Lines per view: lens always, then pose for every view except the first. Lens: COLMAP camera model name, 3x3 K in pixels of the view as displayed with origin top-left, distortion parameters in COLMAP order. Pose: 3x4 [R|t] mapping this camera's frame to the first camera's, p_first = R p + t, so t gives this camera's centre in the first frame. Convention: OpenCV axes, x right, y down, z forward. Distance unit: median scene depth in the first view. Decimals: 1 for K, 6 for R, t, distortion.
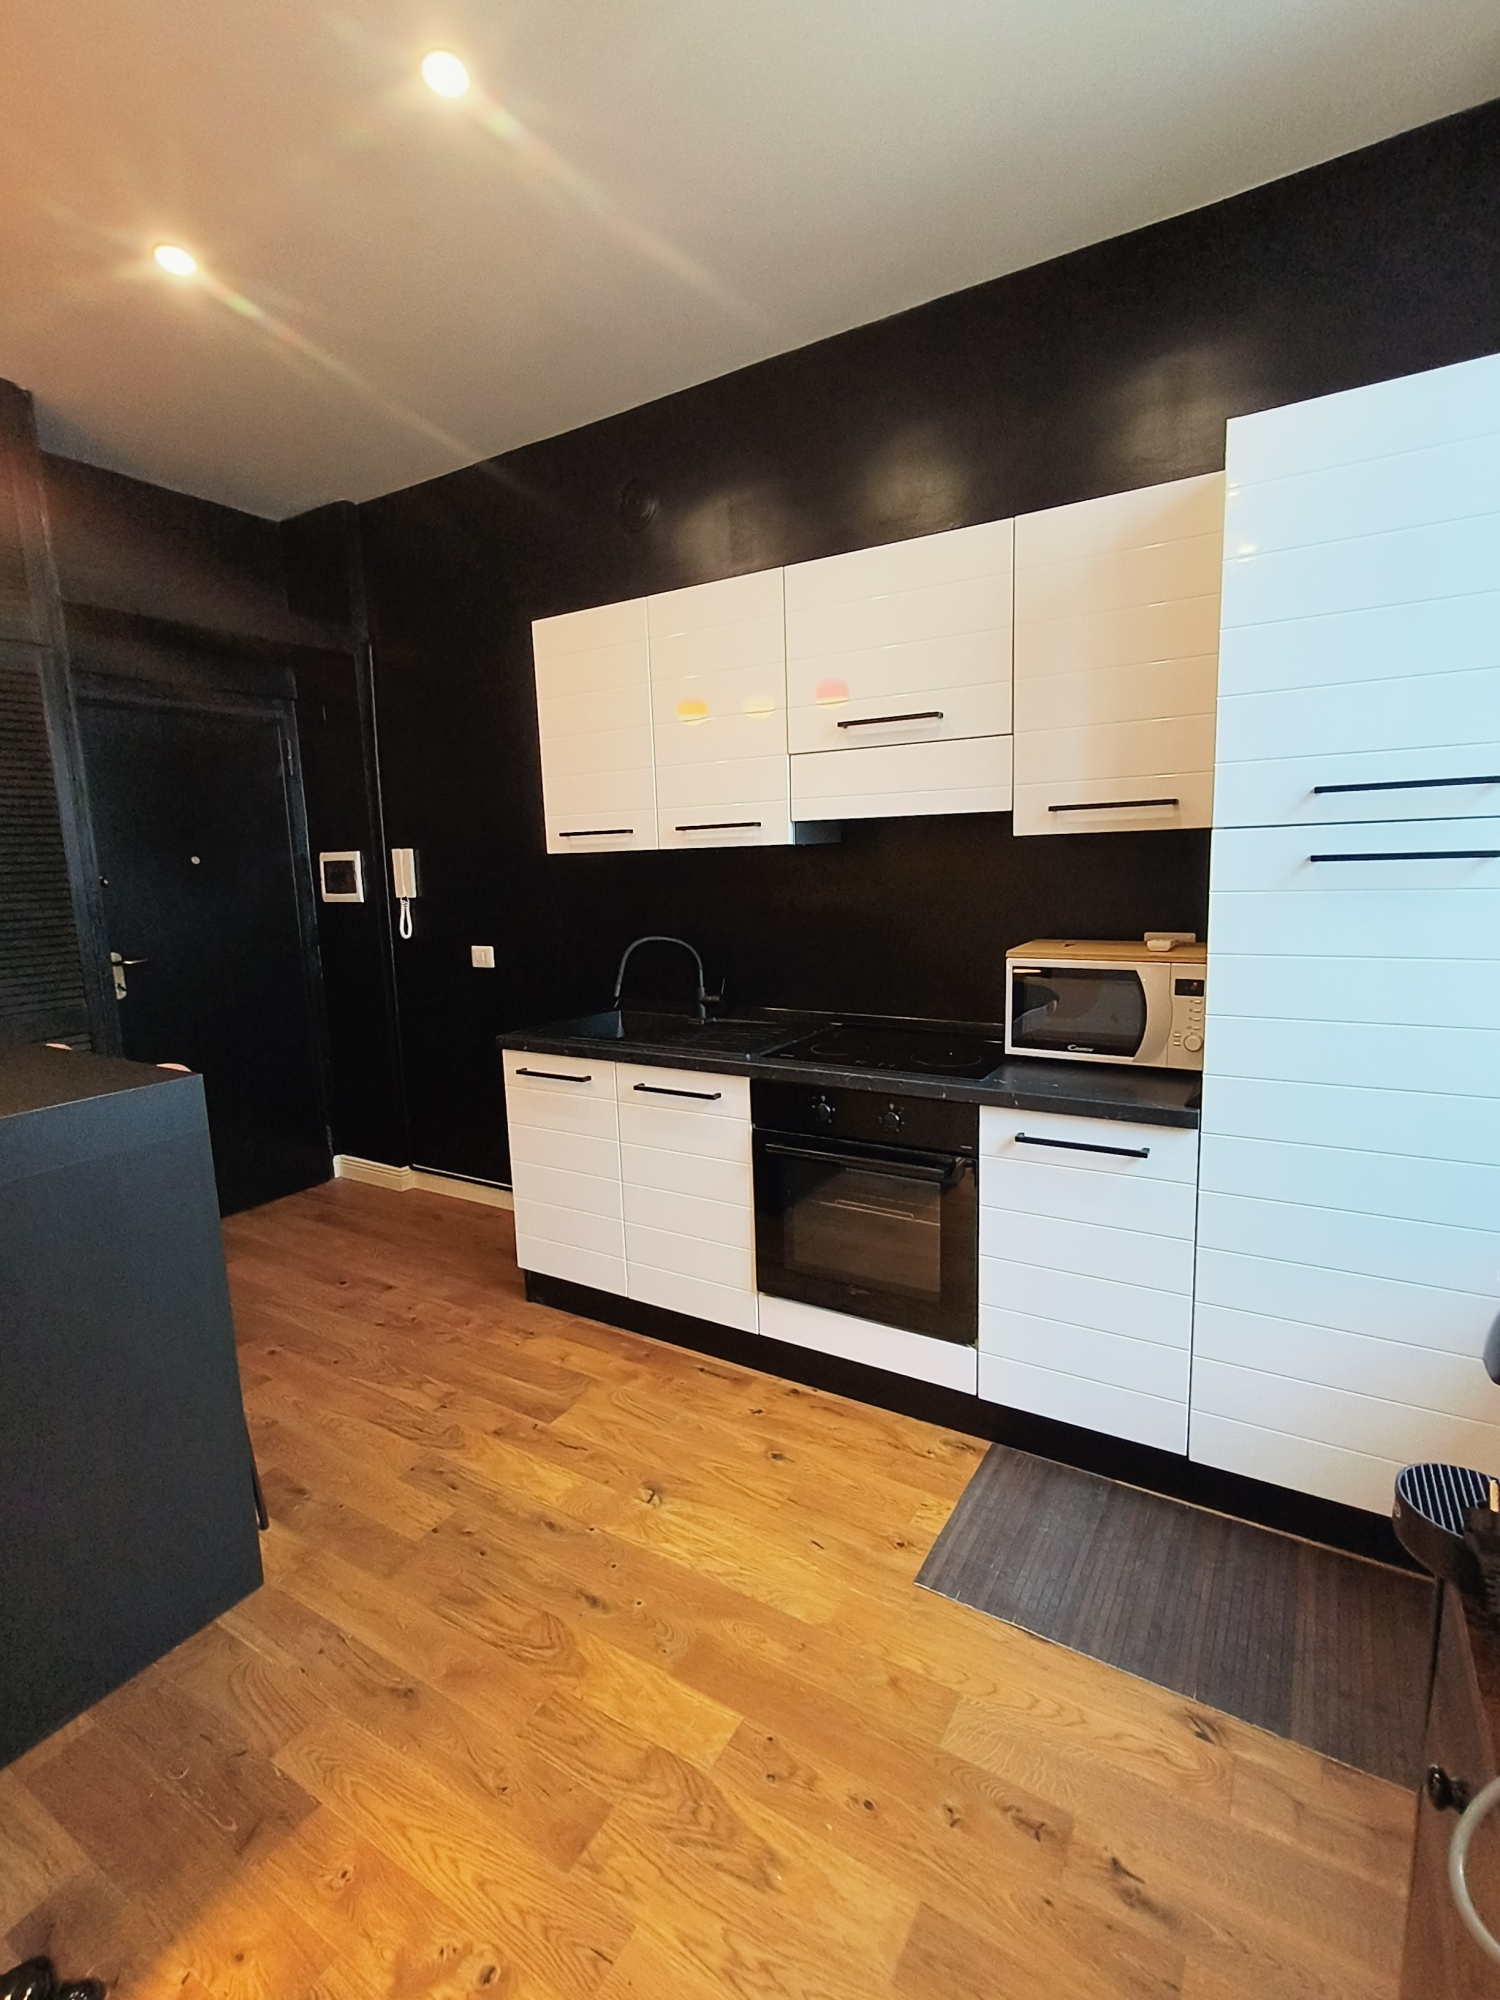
lens RADIAL K [[928.6, 0, 741.2], [0, 928.6, 995.5], [0, 0, 1]] dist [0.001459, 0.000404]
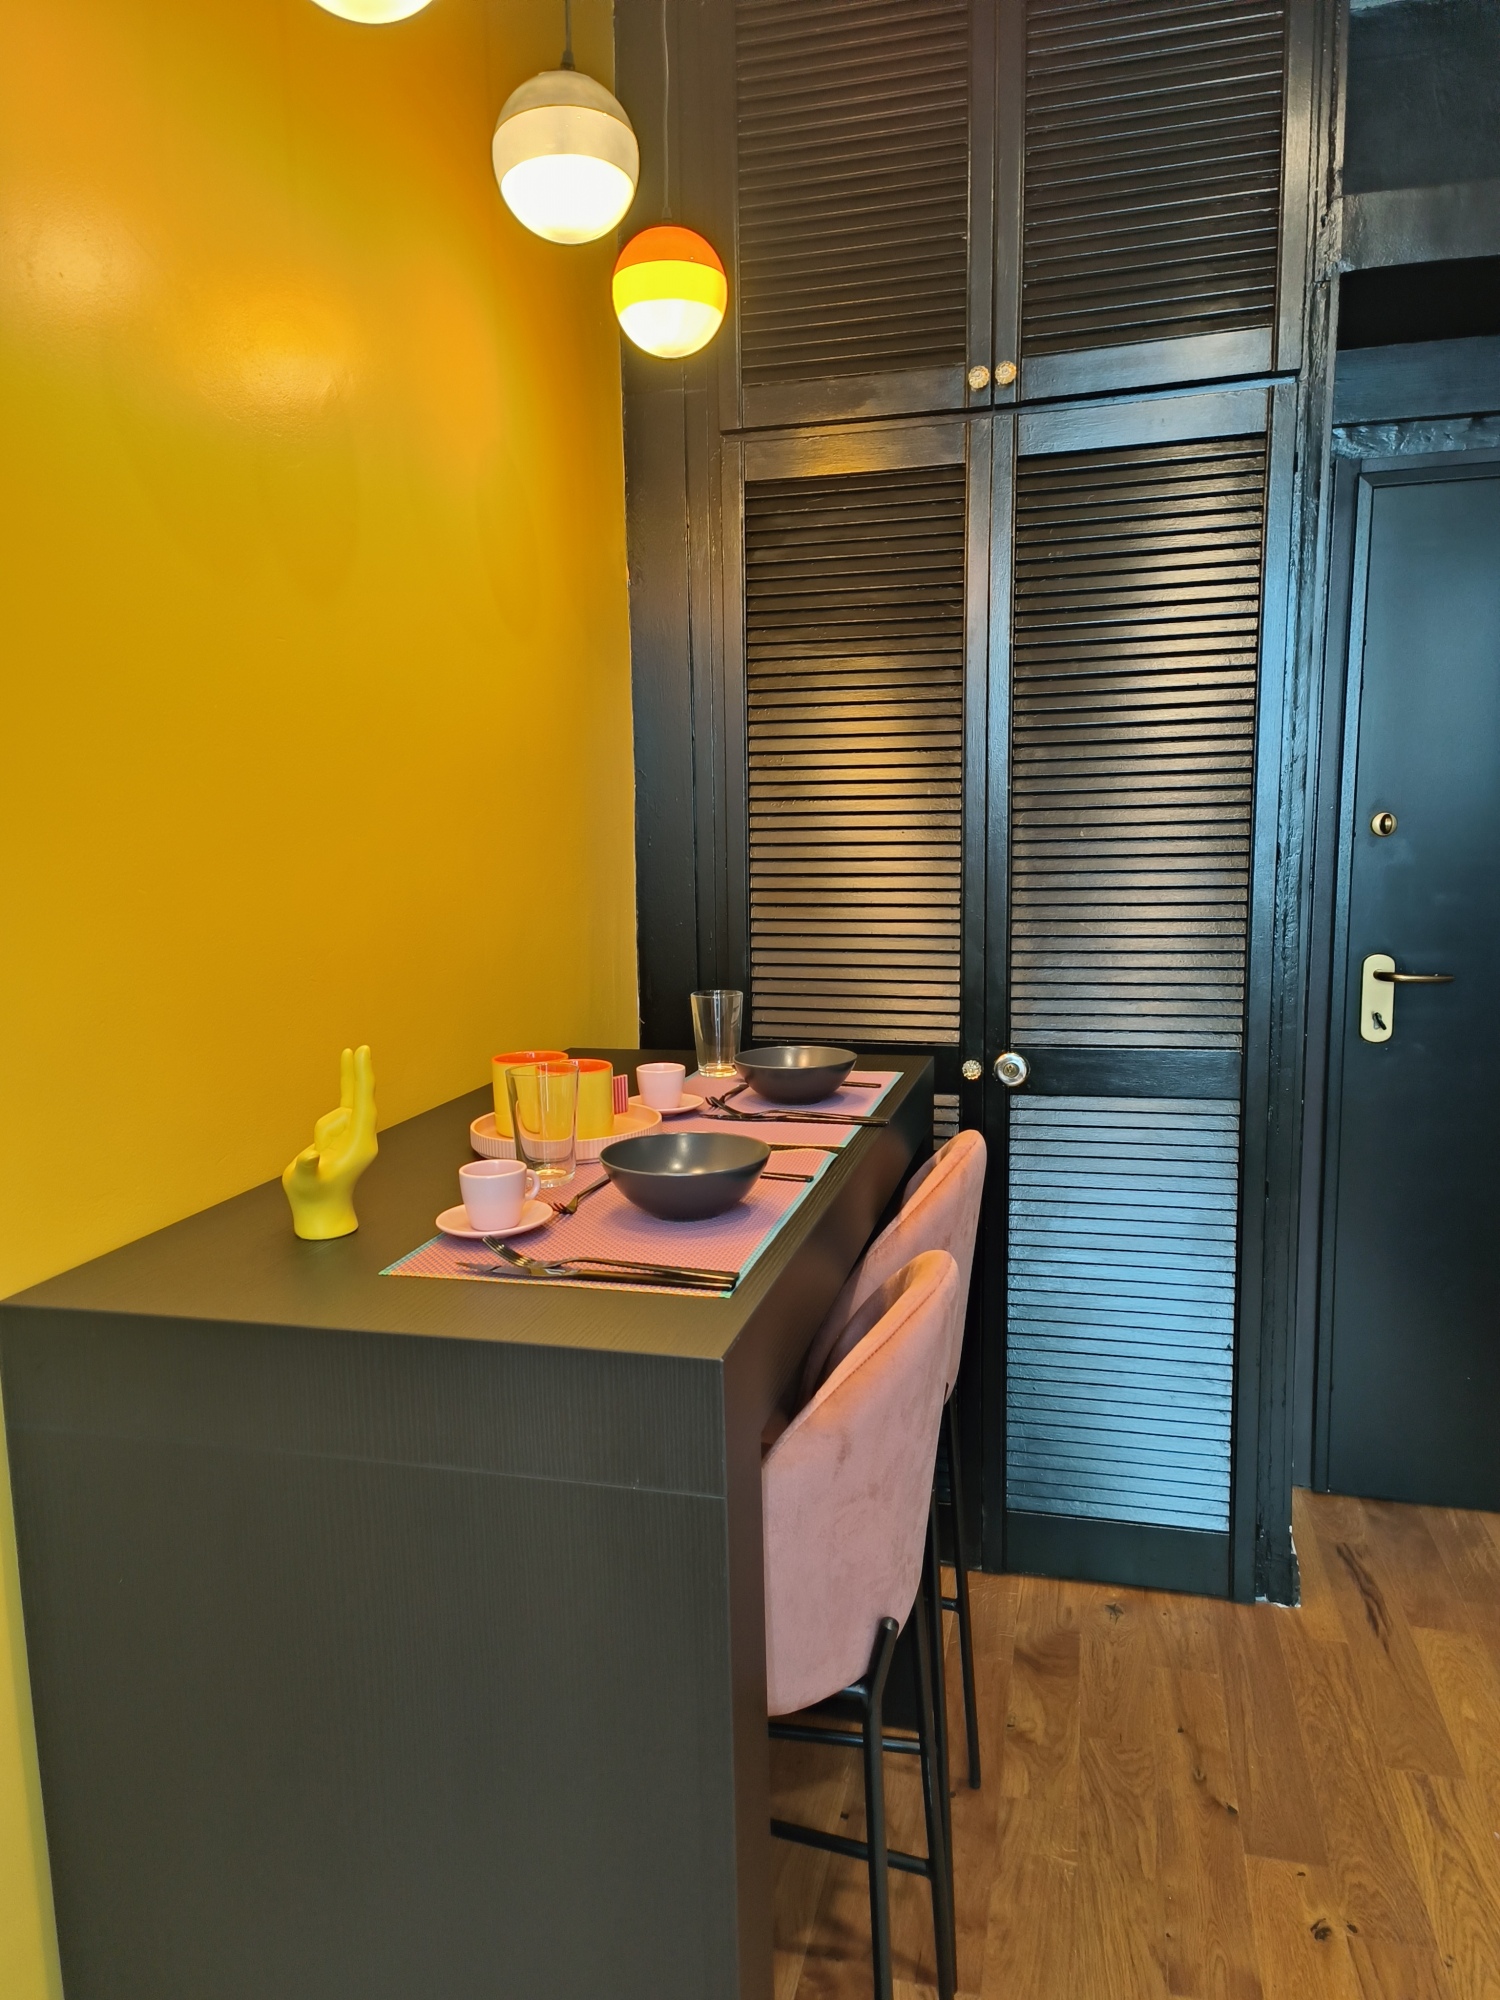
lens RADIAL K [[1333.4, 0, 740.5], [0, 1333.4, 1006.0], [0, 0, 1]] dist [0.072961, -0.053758]
pose [[0.289346, 0.157652, -0.944153, -0.067118], [-0.137237, 0.982987, 0.122078, -0.093951], [0.947336, 0.094250, 0.306059, 0.630236]]
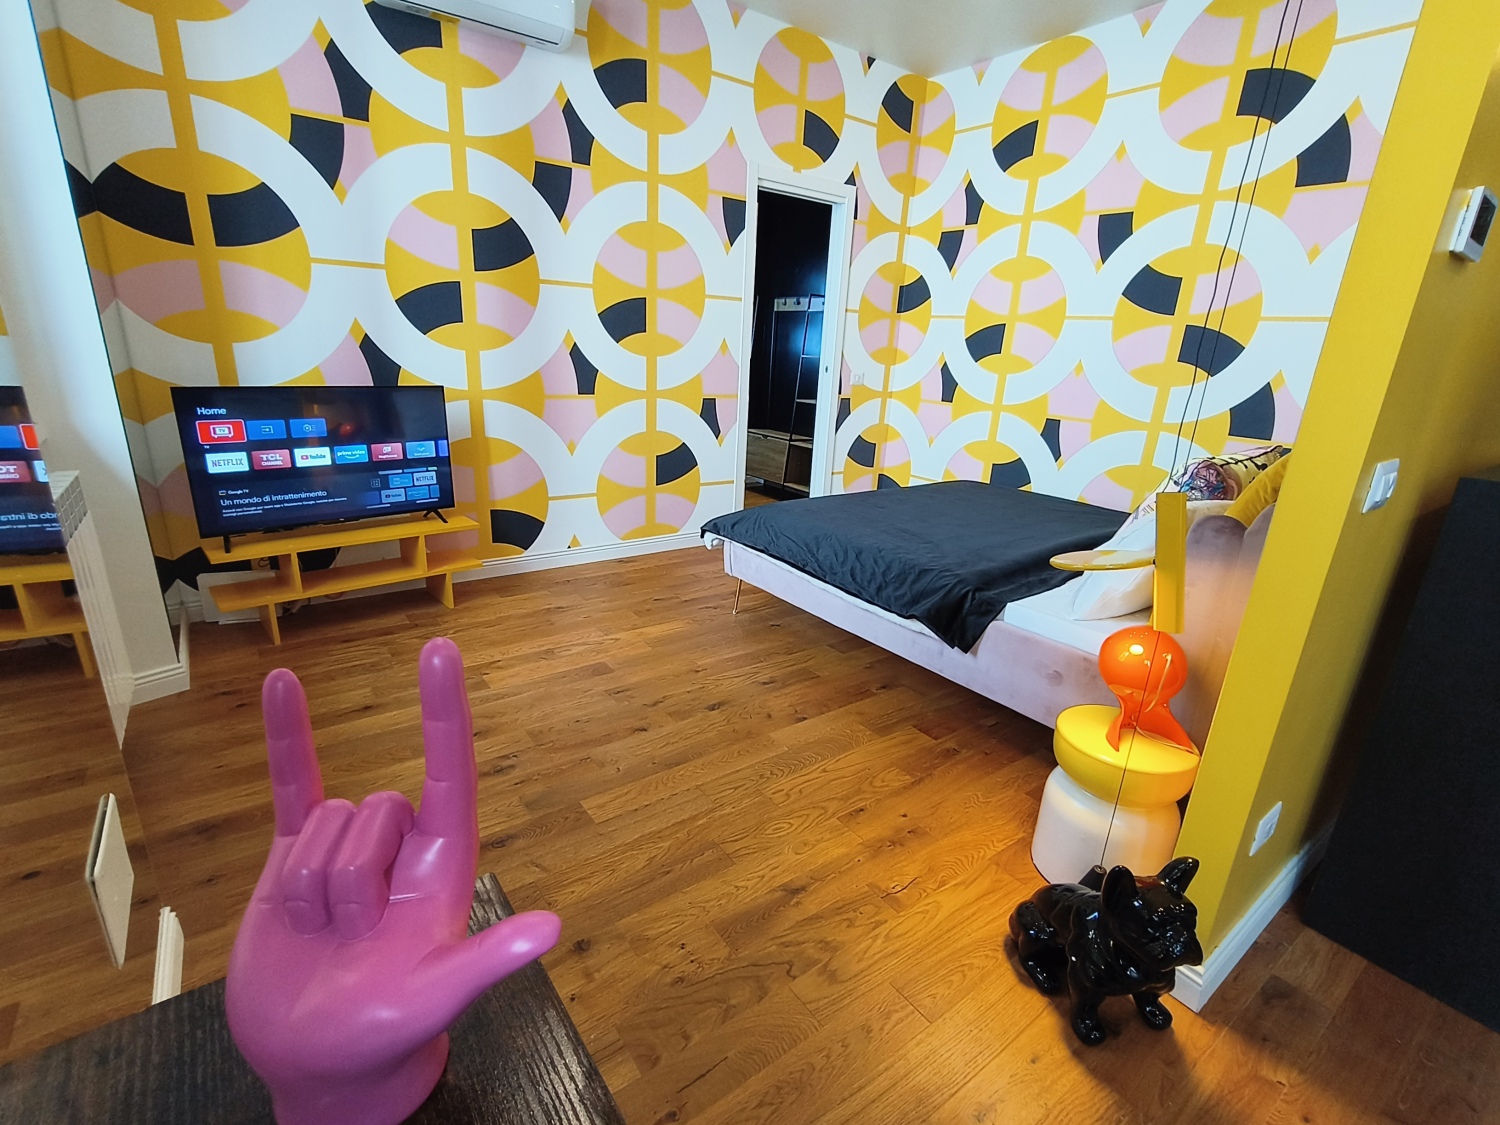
lens RADIAL K [[696.4, 0, 743.4], [0, 696.4, 568.9], [0, 0, 1]] dist [0.001459, 0.000404]
pose [[-0.386423, 0.301596, -0.871618, 0.212065], [-0.174629, 0.904008, 0.390224, 0.049797], [0.905639, 0.303001, -0.296662, 0.188149]]
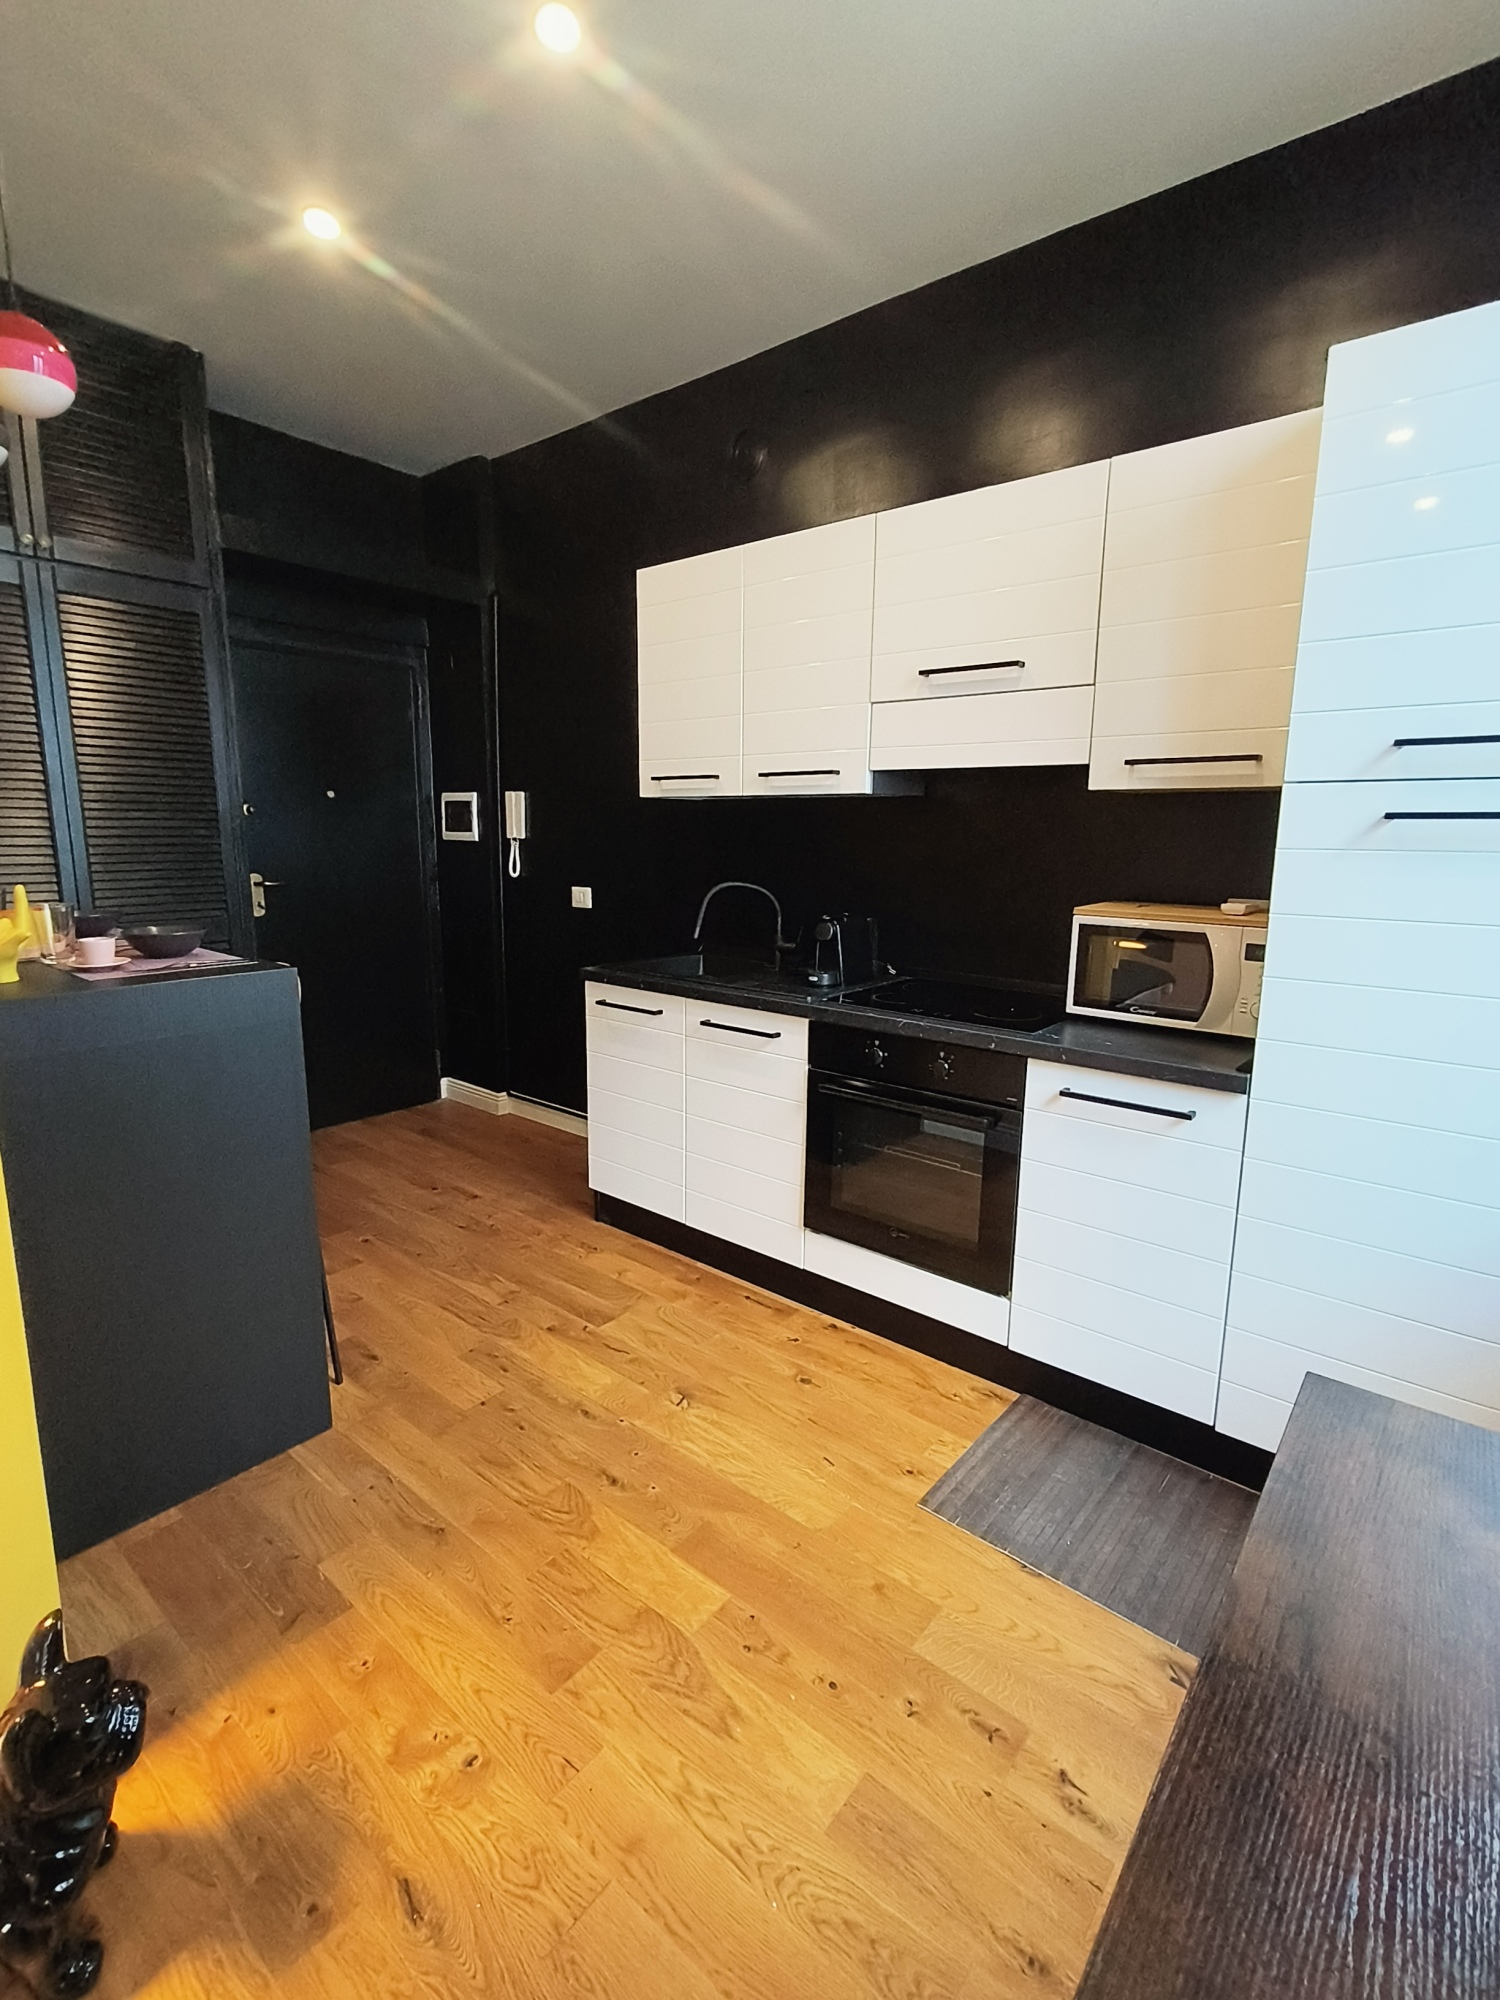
lens RADIAL K [[928.6, 0, 738.6], [0, 928.6, 994.9], [0, 0, 1]] dist [0.001459, 0.000404]
pose [[0.988675, 0.068382, -0.133588, 0.073224], [-0.064332, 0.997335, 0.034404, 0.033998], [0.135585, -0.025420, 0.990440, -0.028061]]
